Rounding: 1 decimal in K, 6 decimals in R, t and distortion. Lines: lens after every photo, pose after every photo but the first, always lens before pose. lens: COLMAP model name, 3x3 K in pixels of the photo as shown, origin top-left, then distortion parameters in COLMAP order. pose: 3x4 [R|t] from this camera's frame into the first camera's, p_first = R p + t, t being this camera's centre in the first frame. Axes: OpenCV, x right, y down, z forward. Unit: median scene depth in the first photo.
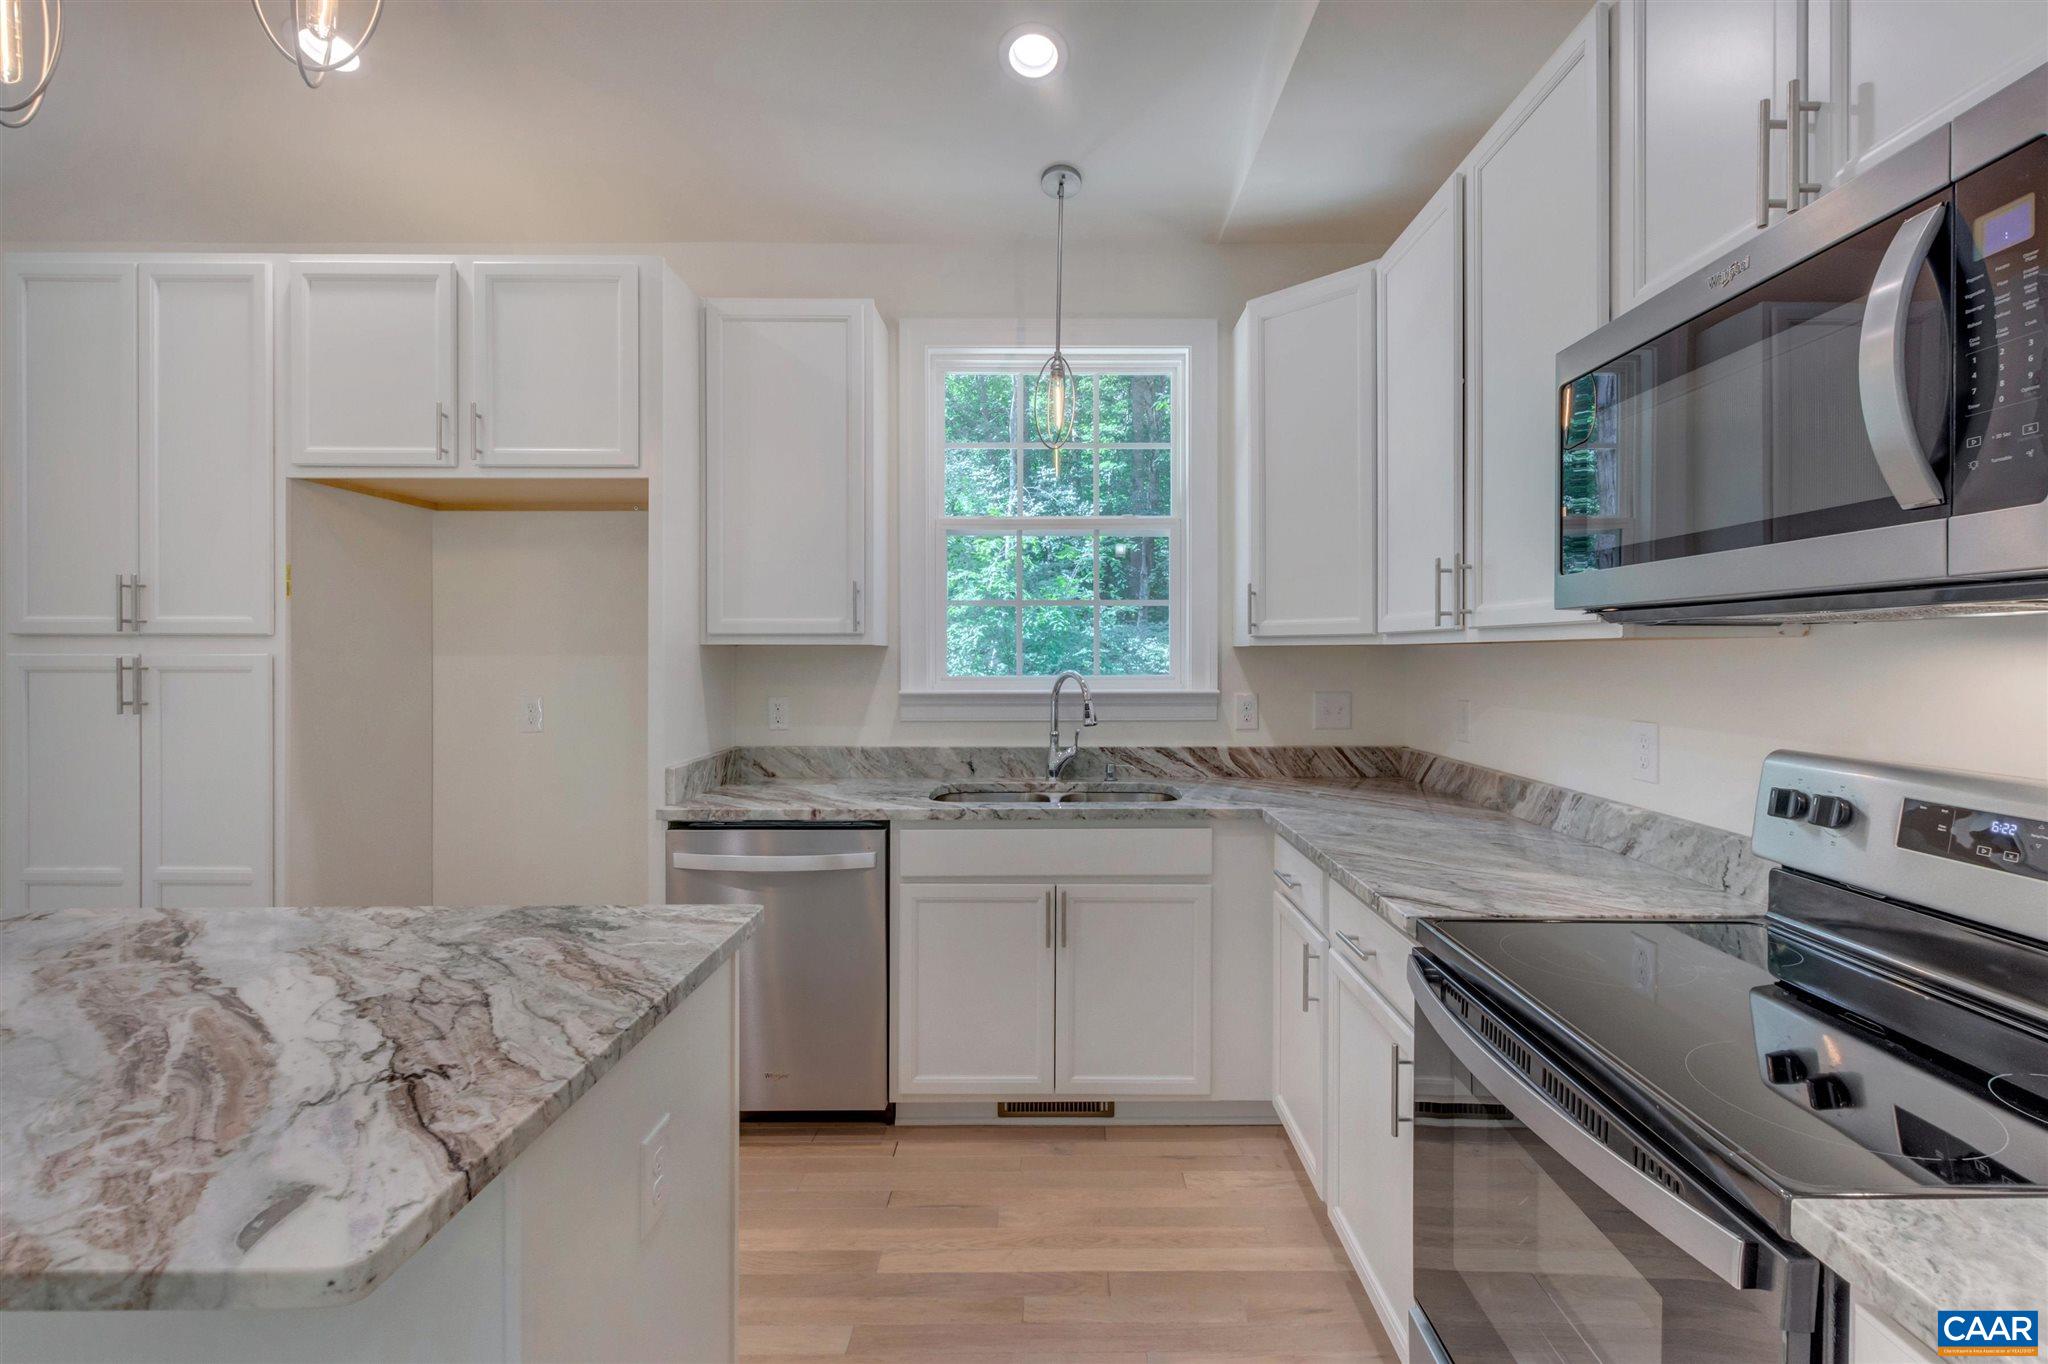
lens RADIAL K [[1153.5, 0, 790.5], [0, 1153.5, 651.2], [0, 0, 1]] dist [-0.000465, -0.001386]
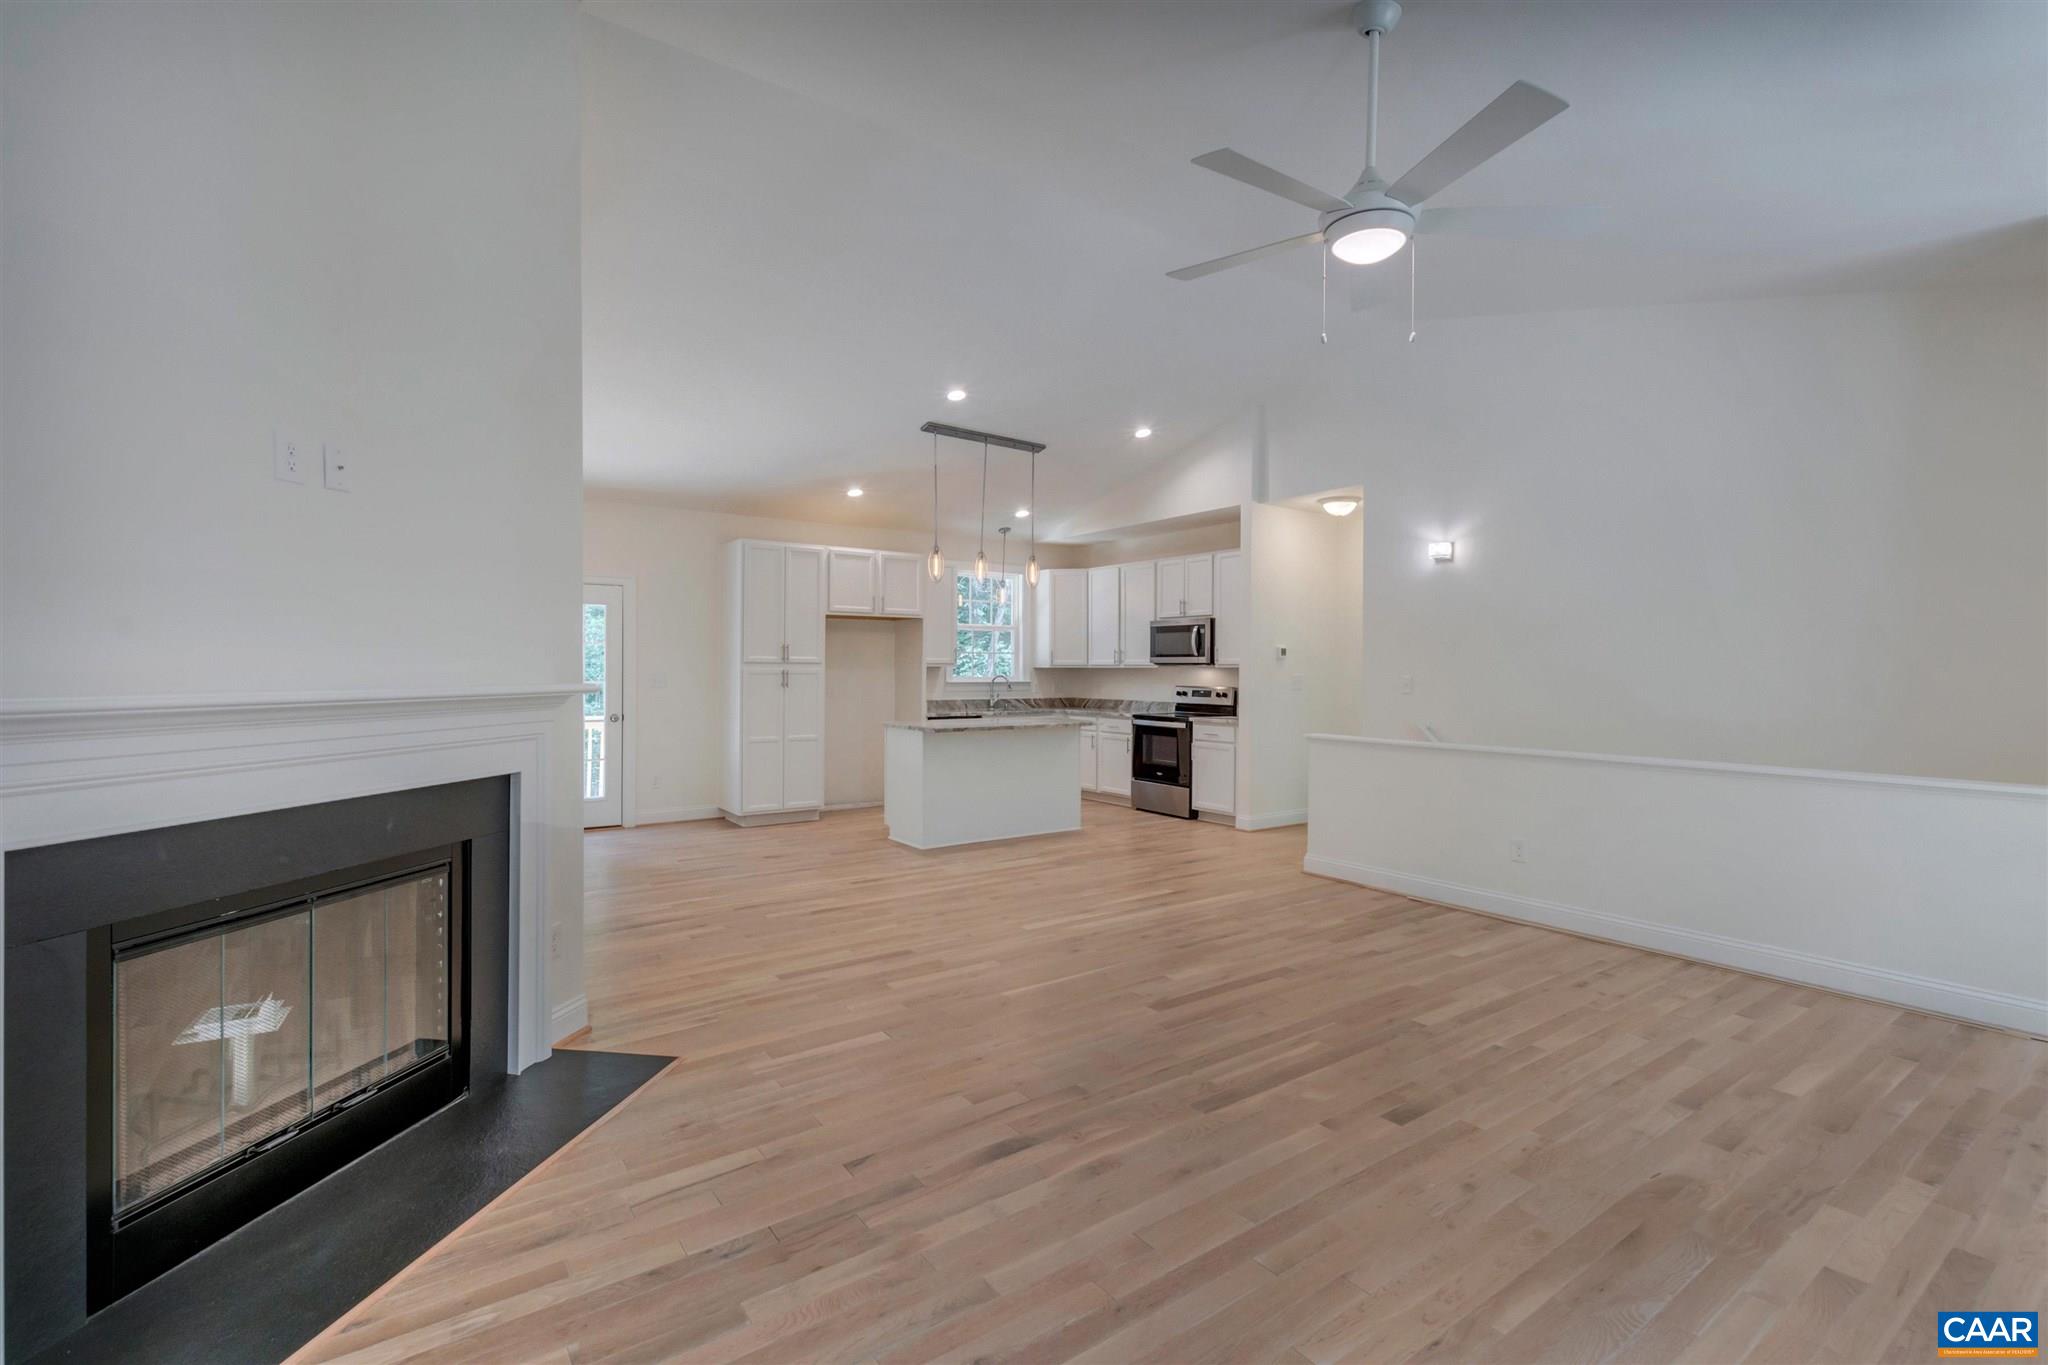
lens RADIAL K [[880.9, 0, 1000.6], [0, 880.9, 668.3], [0, 0, 1]] dist [-0.001180, -0.000347]
pose [[0.832001, 0.004650, 0.554755, -1.393022], [-0.006296, 0.999980, 0.001061, -0.005133], [-0.554738, -0.004375, 0.832013, -1.317620]]
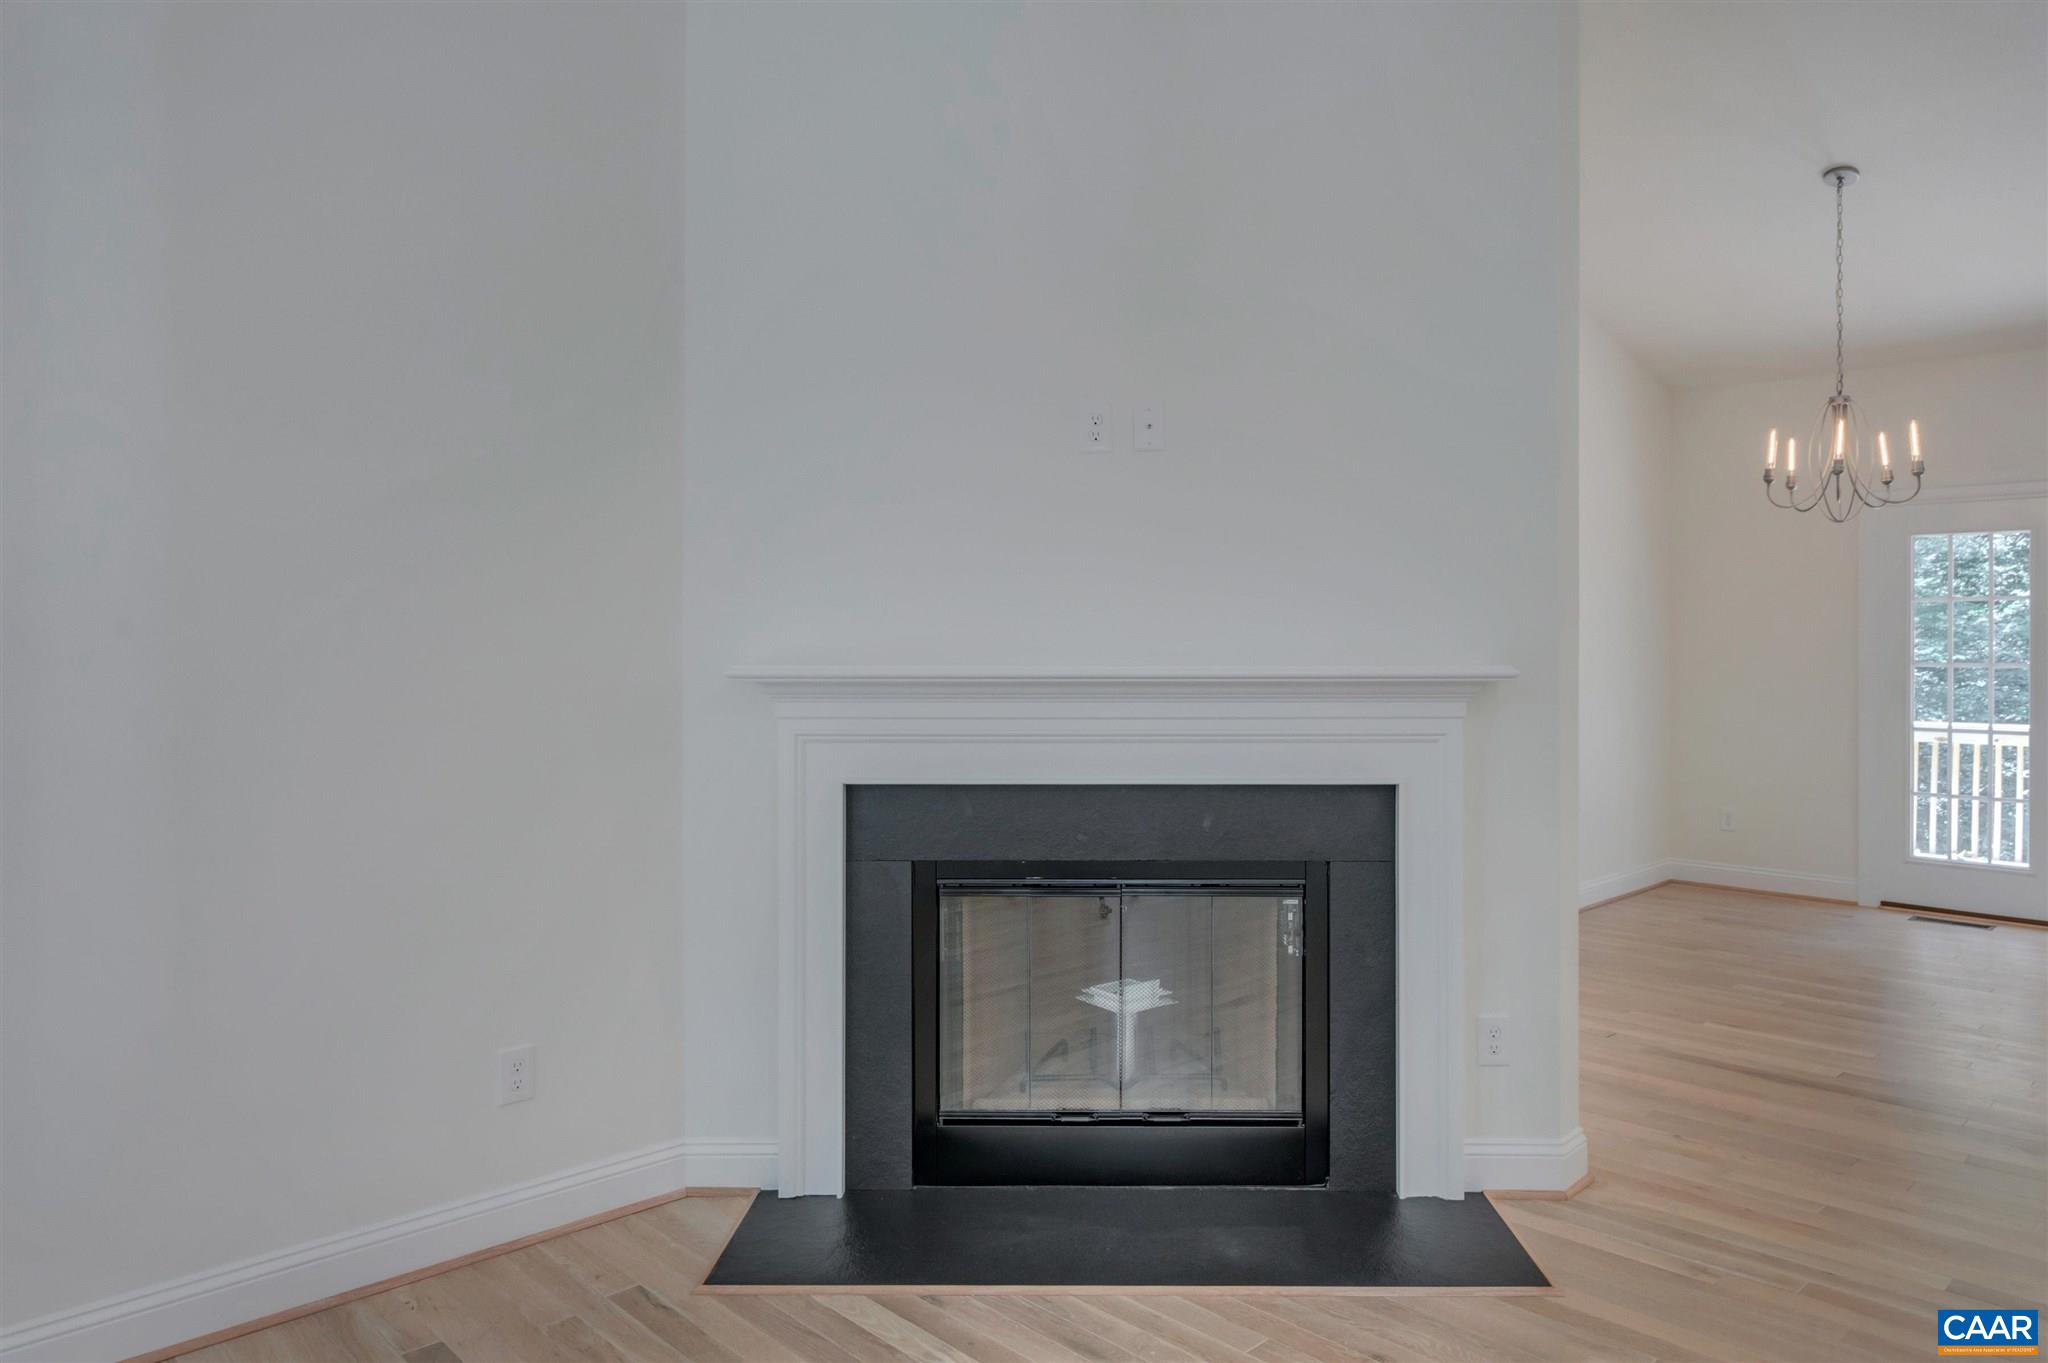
lens RADIAL K [[1272.0, 0, 1025.4], [0, 1272.0, 639.1], [0, 0, 1]] dist [-0.010965, -0.000980]
pose [[0.717733, 0.000917, -0.696318, -0.971372], [0.000259, 0.999999, 0.001585, -0.005310], [0.696319, -0.001318, 0.717731, -1.204770]]
